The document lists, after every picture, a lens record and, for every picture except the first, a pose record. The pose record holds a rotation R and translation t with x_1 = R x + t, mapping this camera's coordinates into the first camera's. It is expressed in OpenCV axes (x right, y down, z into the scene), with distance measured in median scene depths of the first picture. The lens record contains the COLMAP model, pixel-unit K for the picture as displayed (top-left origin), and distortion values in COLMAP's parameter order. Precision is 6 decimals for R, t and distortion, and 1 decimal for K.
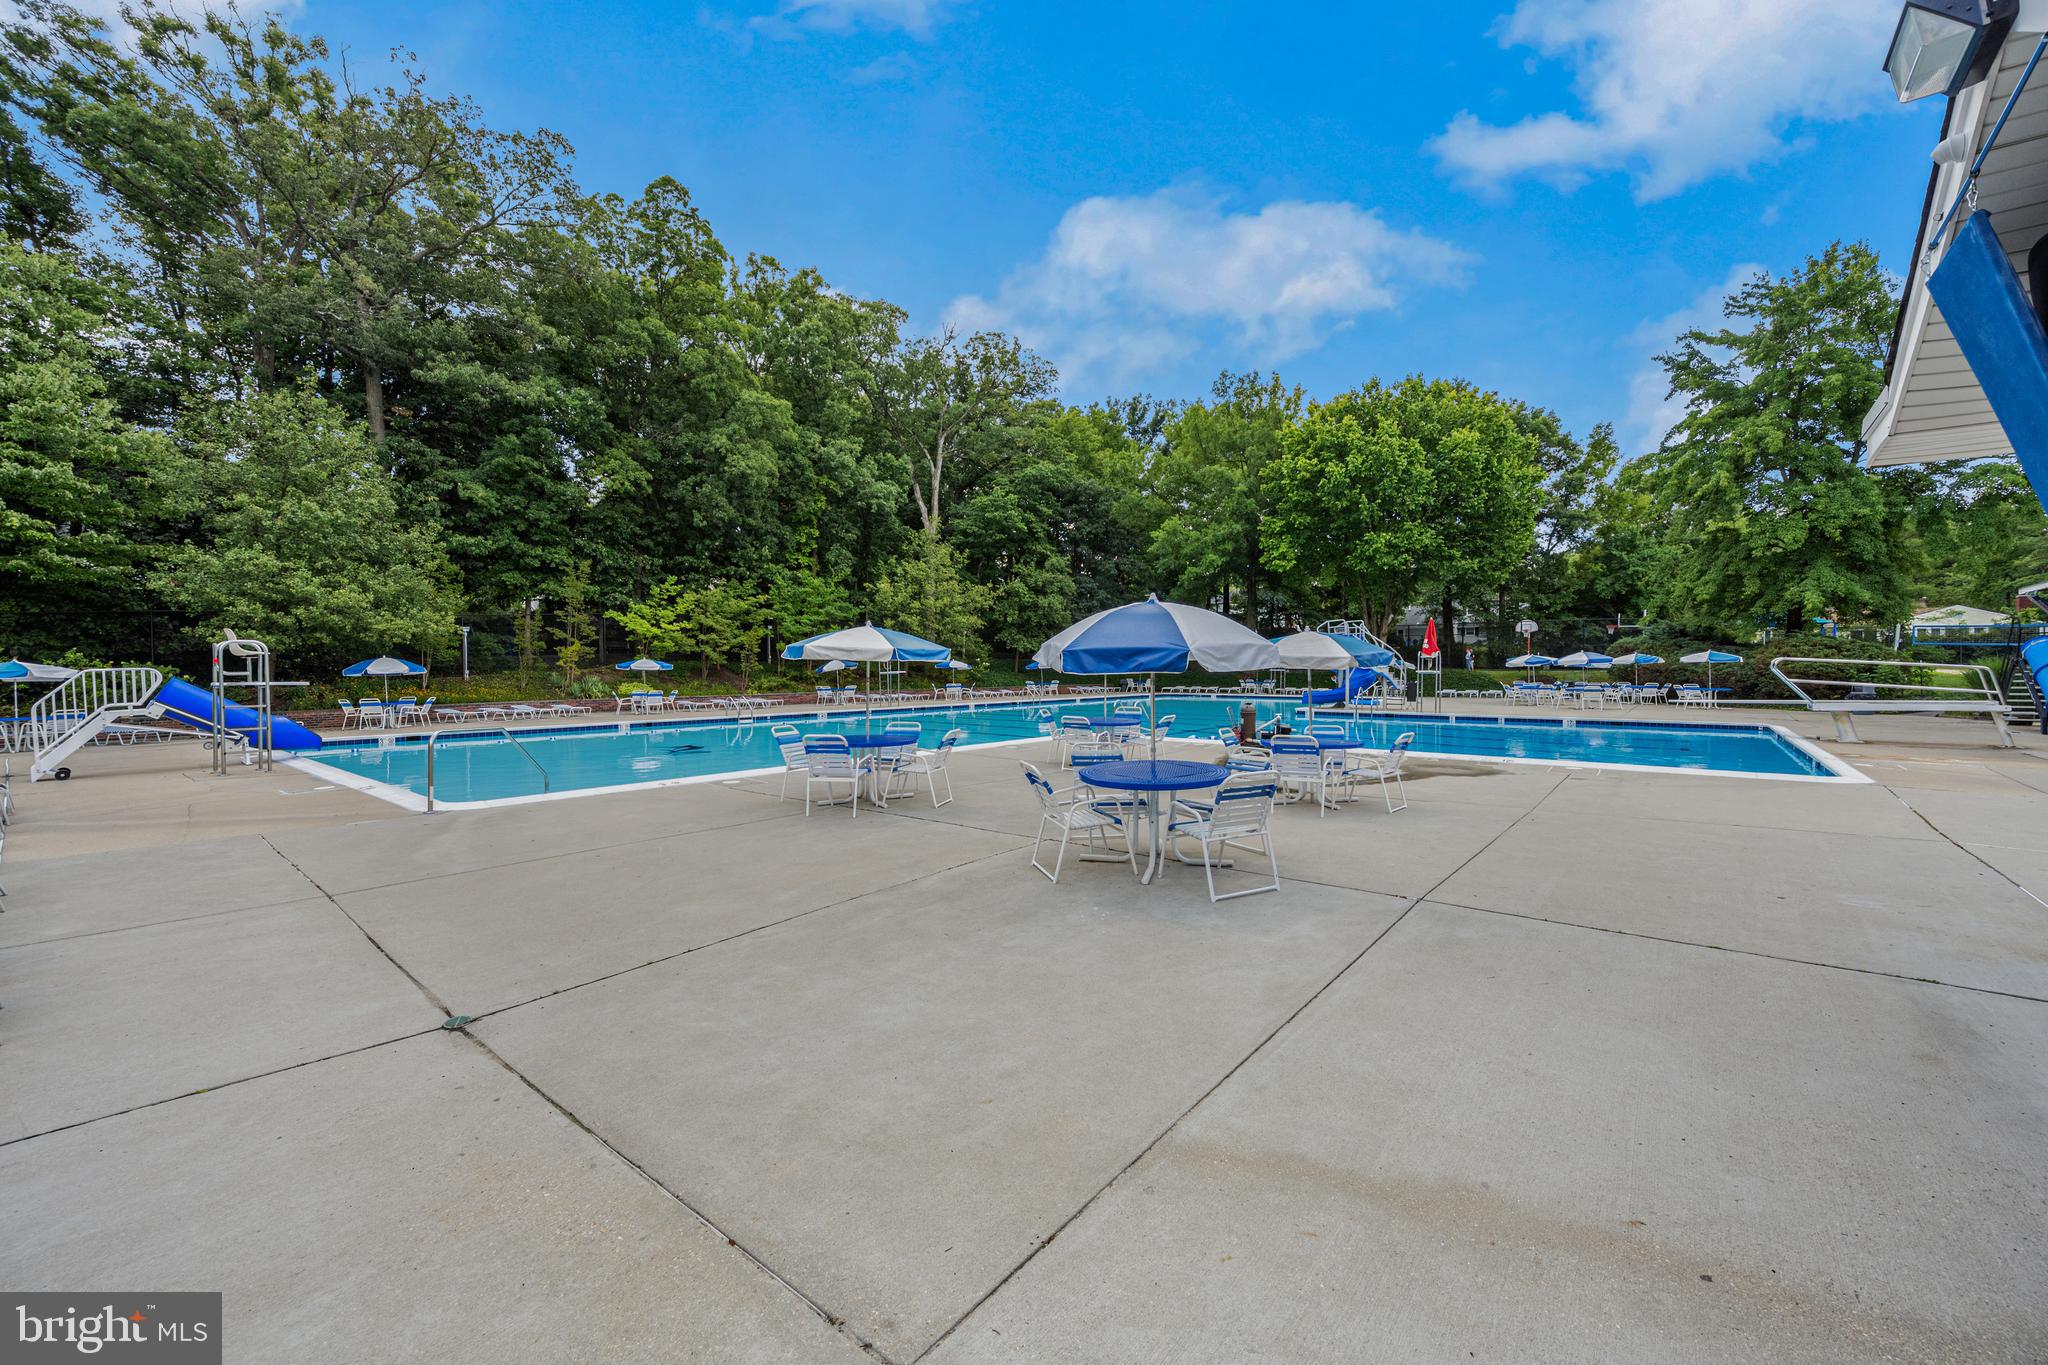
lens RADIAL K [[831.4, 0, 1040.4], [0, 831.4, 656.3], [0, 0, 1]] dist [0.000943, 0.000043]
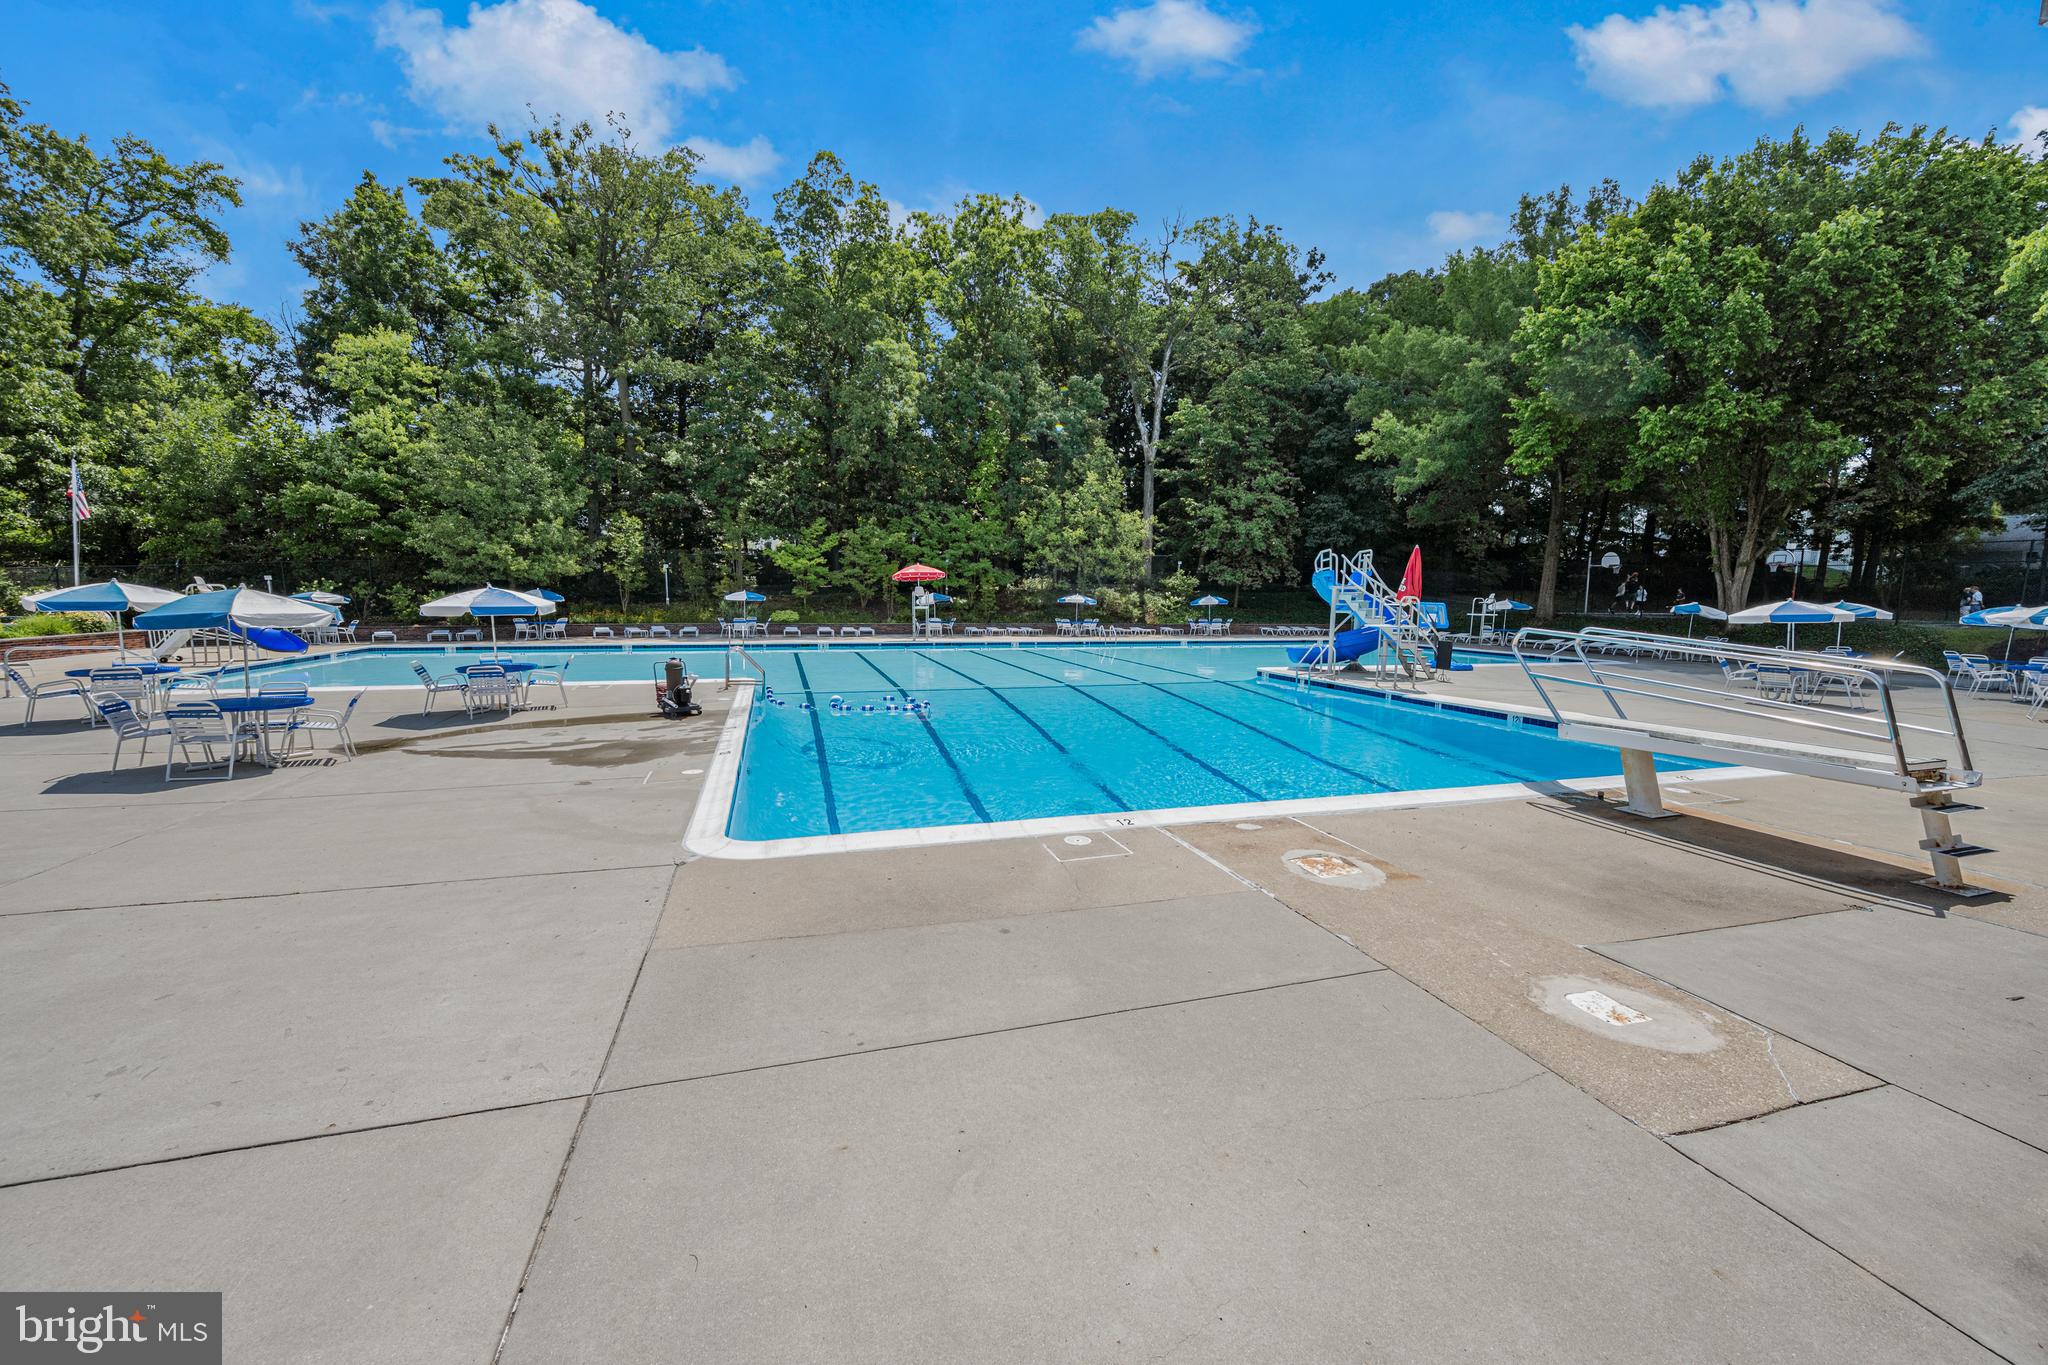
lens RADIAL K [[831.4, 0, 1040.4], [0, 831.4, 656.3], [0, 0, 1]] dist [0.000943, 0.000043]
pose [[0.841301, 0.051145, -0.538142, 0.359869], [-0.004423, 0.996132, 0.087757, -0.008293], [0.540549, -0.071450, 0.838273, 0.173130]]
